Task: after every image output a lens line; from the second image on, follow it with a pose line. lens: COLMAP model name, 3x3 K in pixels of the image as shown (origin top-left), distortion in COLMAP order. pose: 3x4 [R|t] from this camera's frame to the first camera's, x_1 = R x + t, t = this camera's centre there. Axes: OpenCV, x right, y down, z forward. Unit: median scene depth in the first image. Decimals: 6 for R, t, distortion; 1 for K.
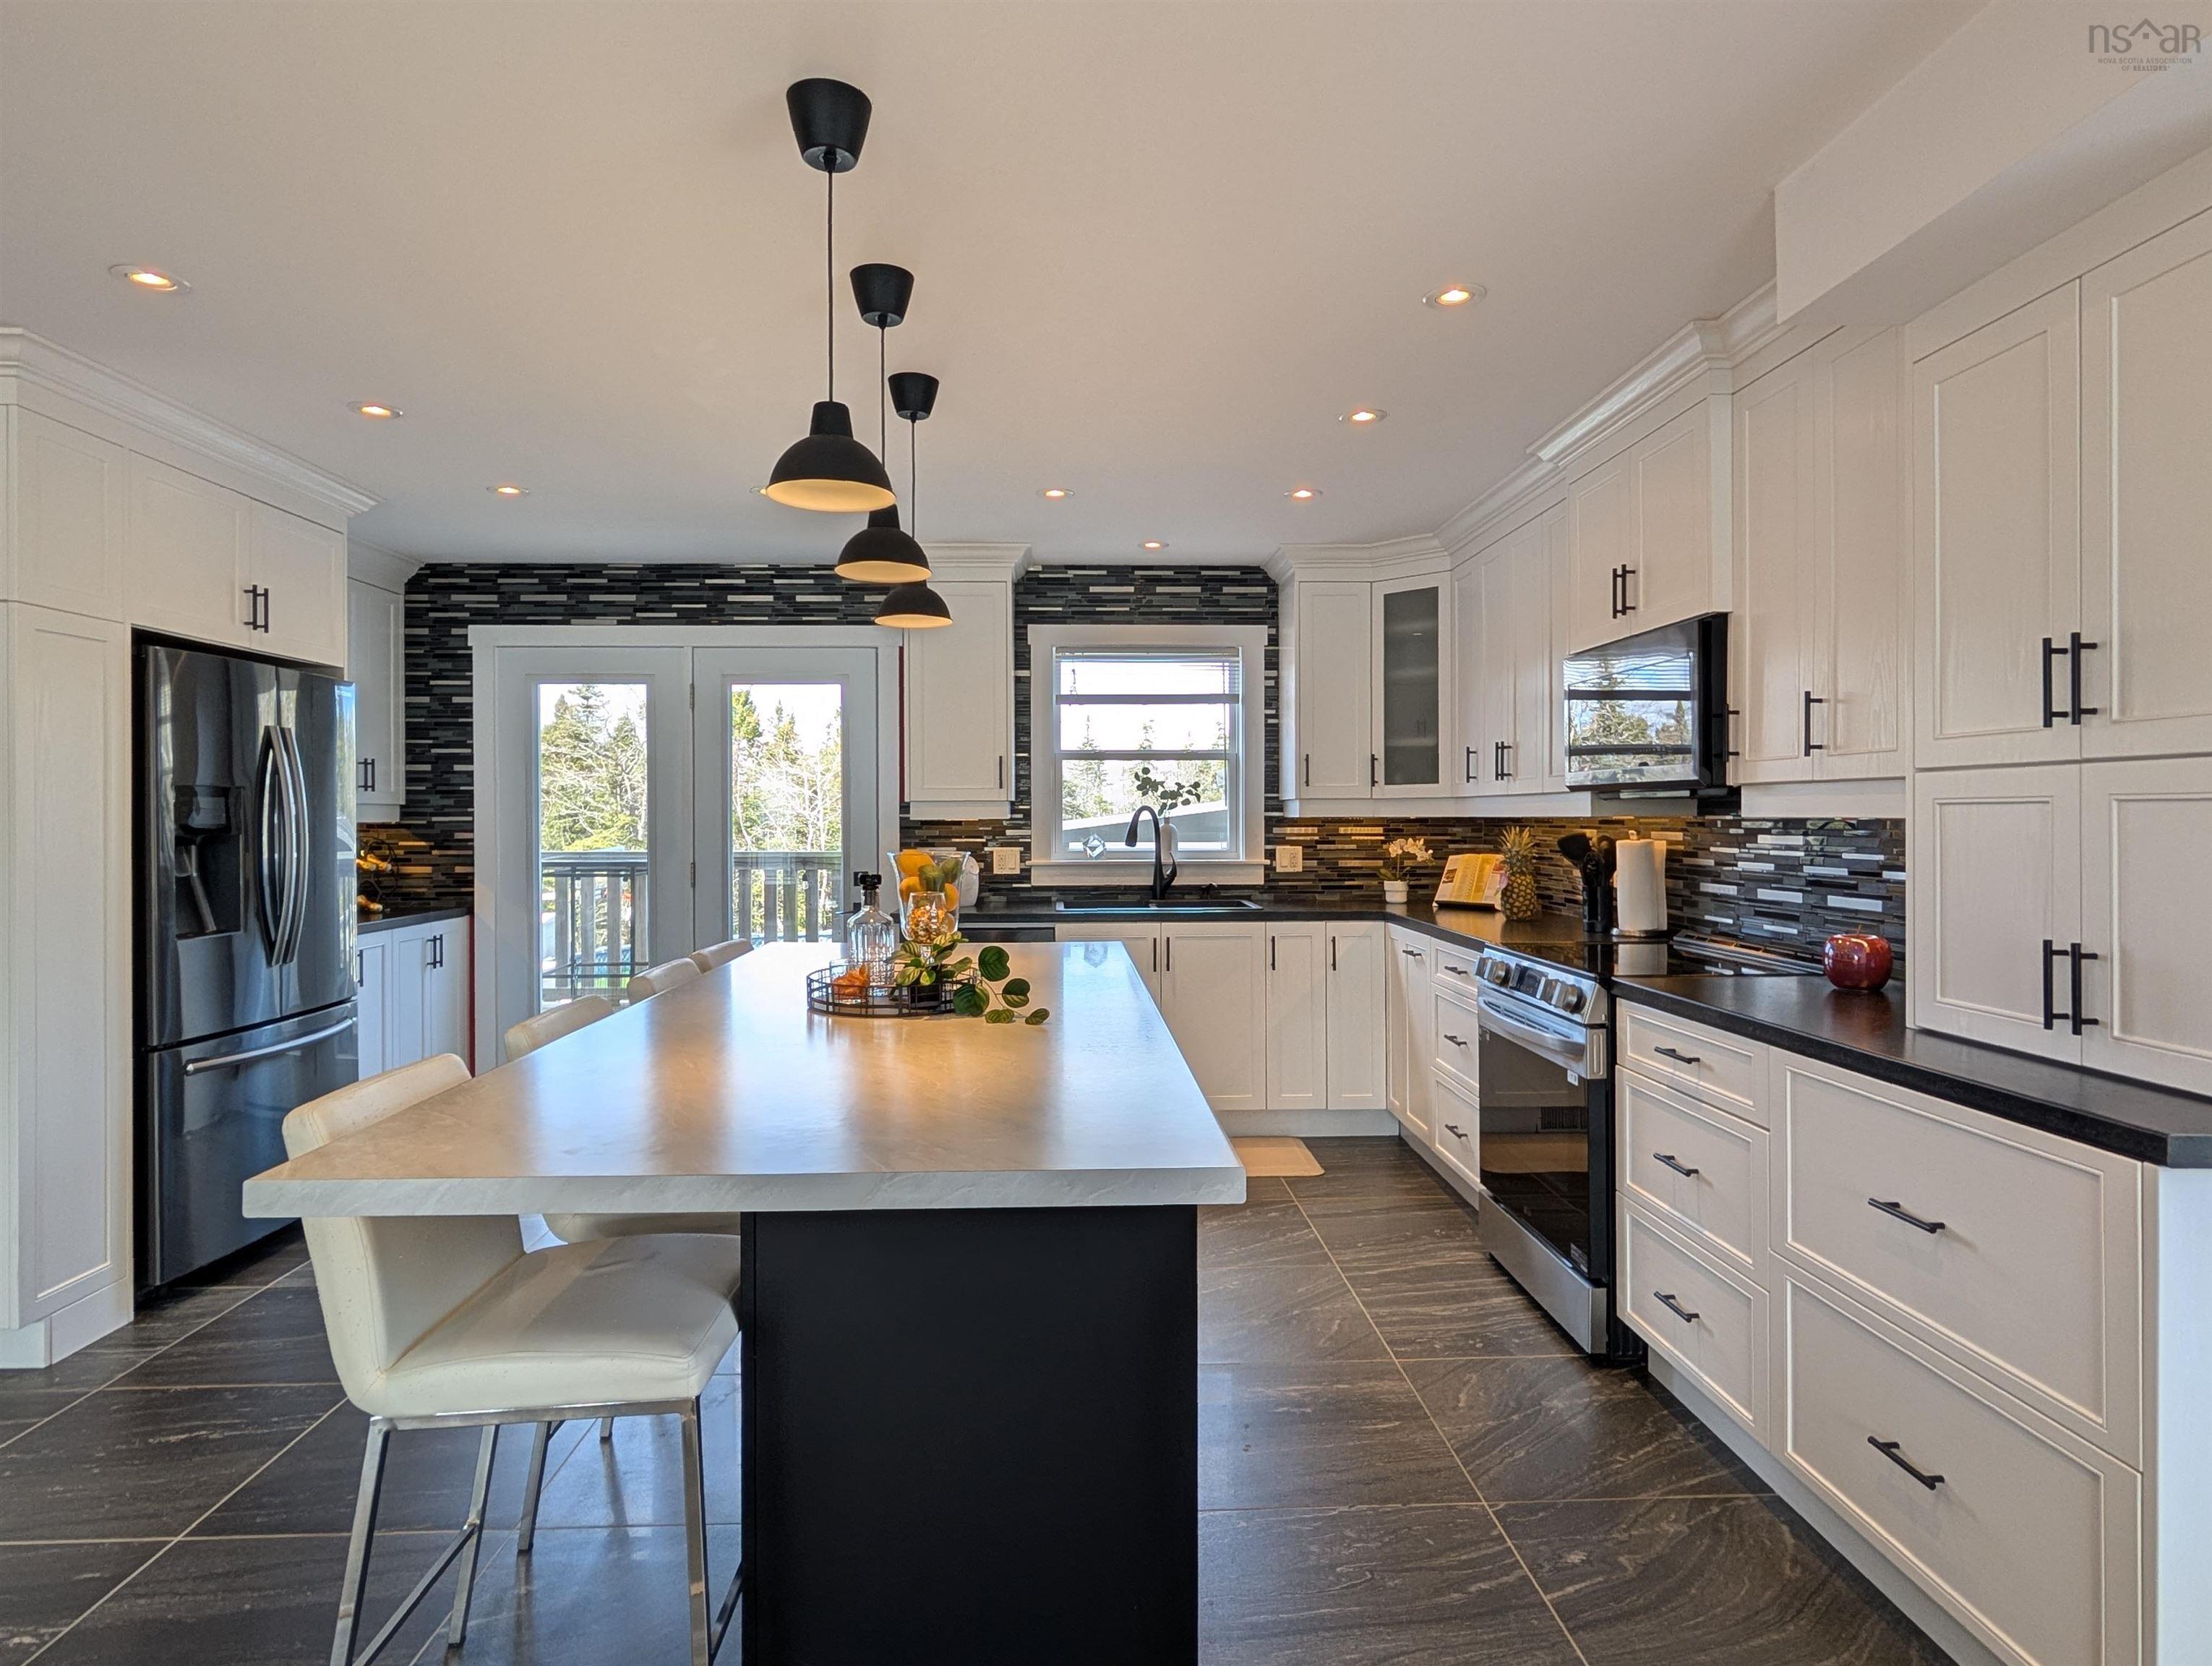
lens RADIAL K [[1214.9, 0, 1099.0], [0, 1214.9, 815.5], [0, 0, 1]] dist [-0.002370, -0.001597]
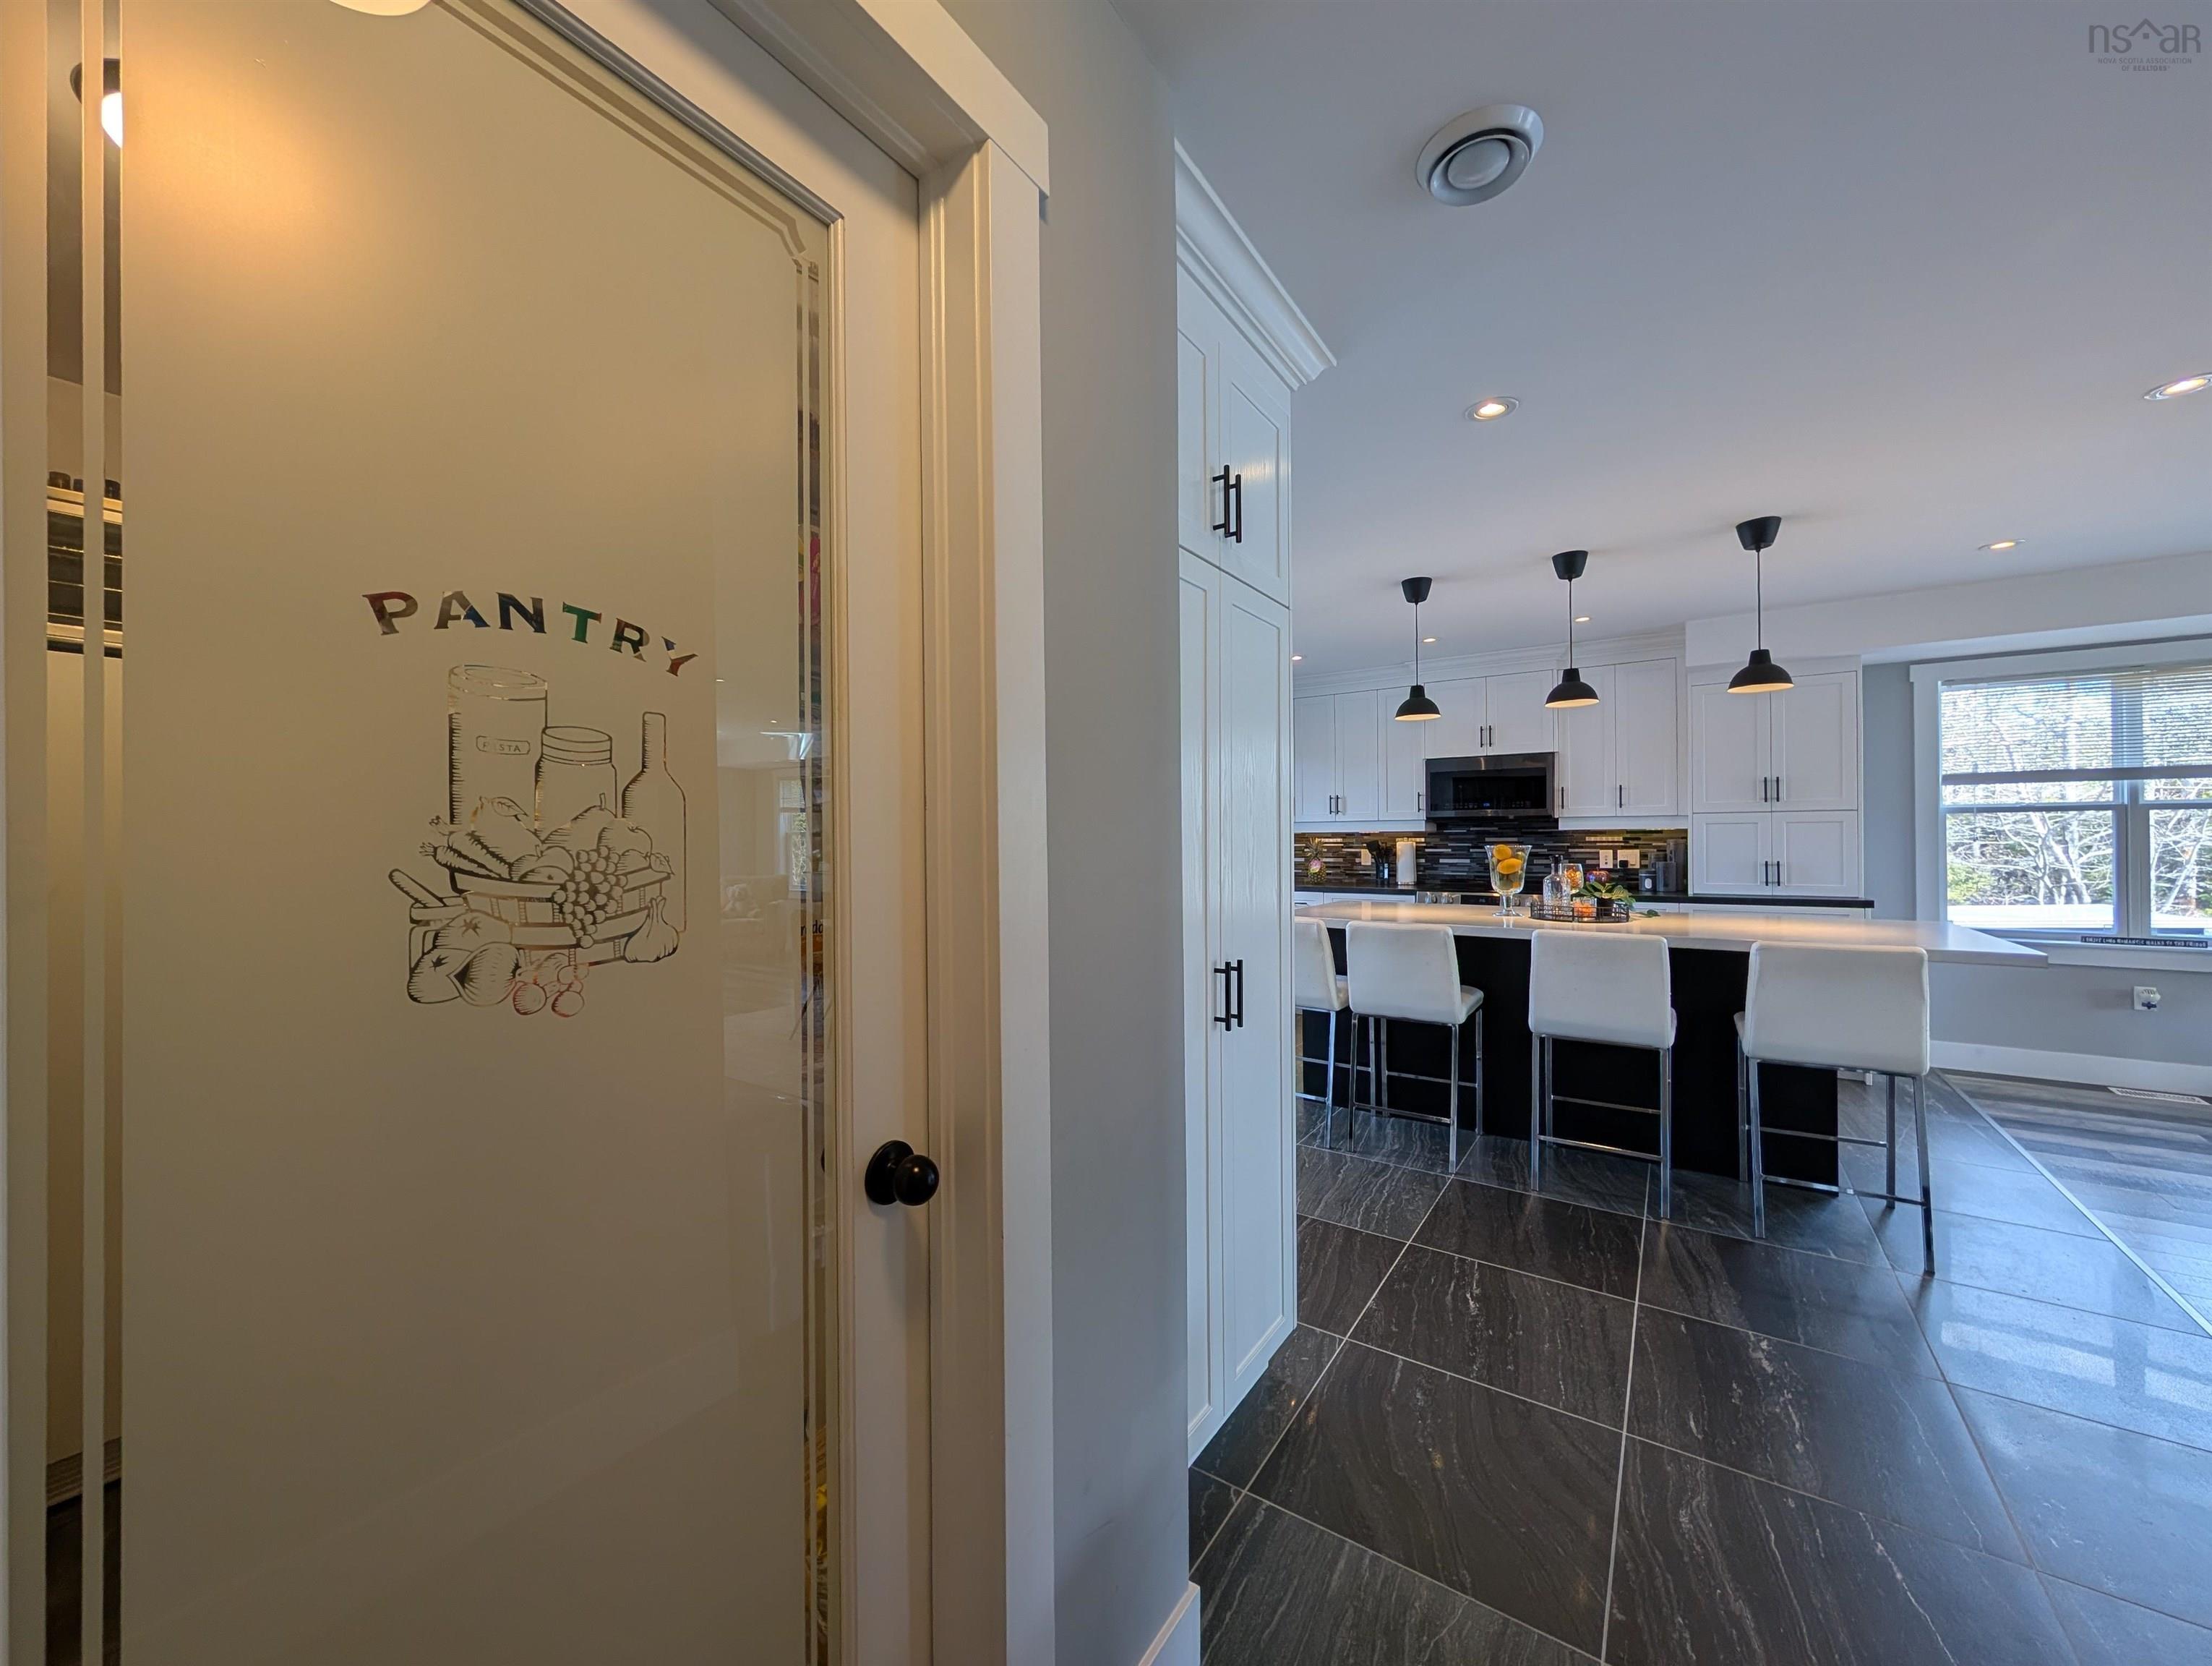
lens RADIAL K [[837.9, 0, 1101.1], [0, 837.9, 834.7], [0, 0, 1]] dist [0.000377, 0.000725]
pose [[0.597754, 0.000764, 0.801679, -0.833755], [0.006720, 0.999960, -0.005963, 0.009087], [-0.801651, 0.008951, 0.597725, 0.383708]]
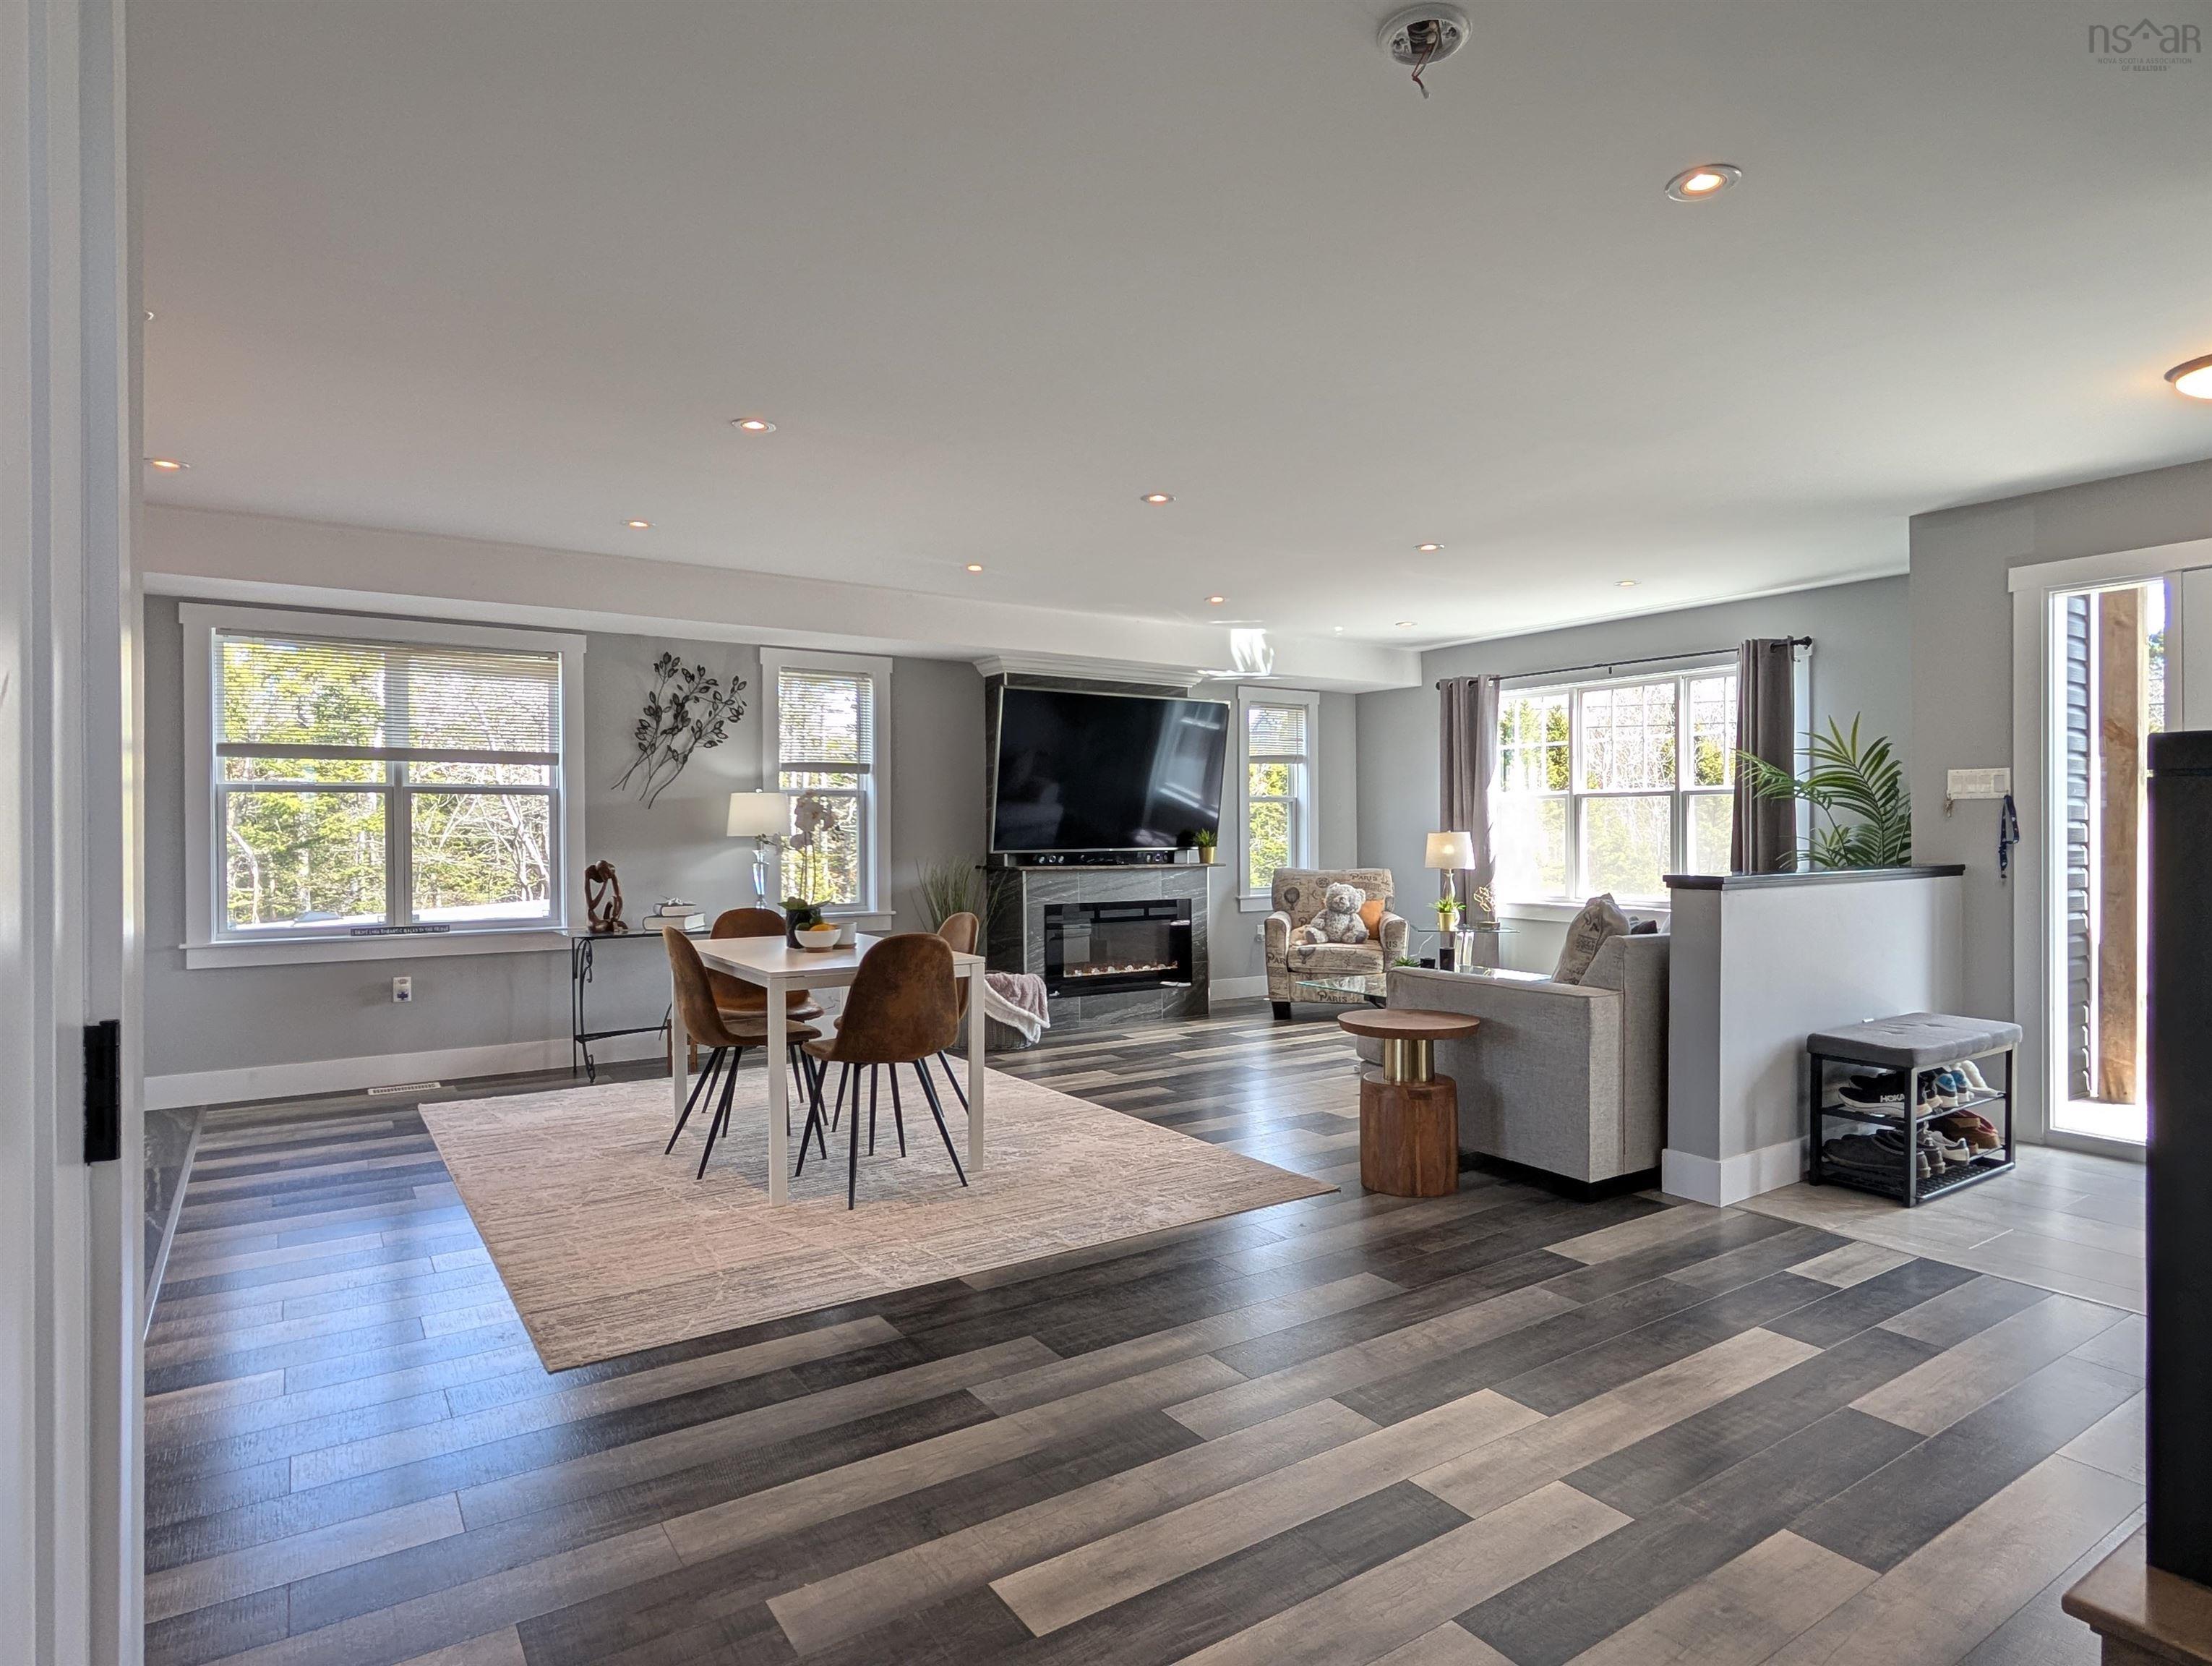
lens RADIAL K [[1219.7, 0, 1106.8], [0, 1219.7, 838.2], [0, 0, 1]] dist [0.002533, -0.002710]
pose [[-0.527976, -0.002353, 0.849256, -0.882262], [0.004777, 0.999972, 0.005740, 0.024982], [-0.849246, 0.007087, -0.527950, 0.114652]]
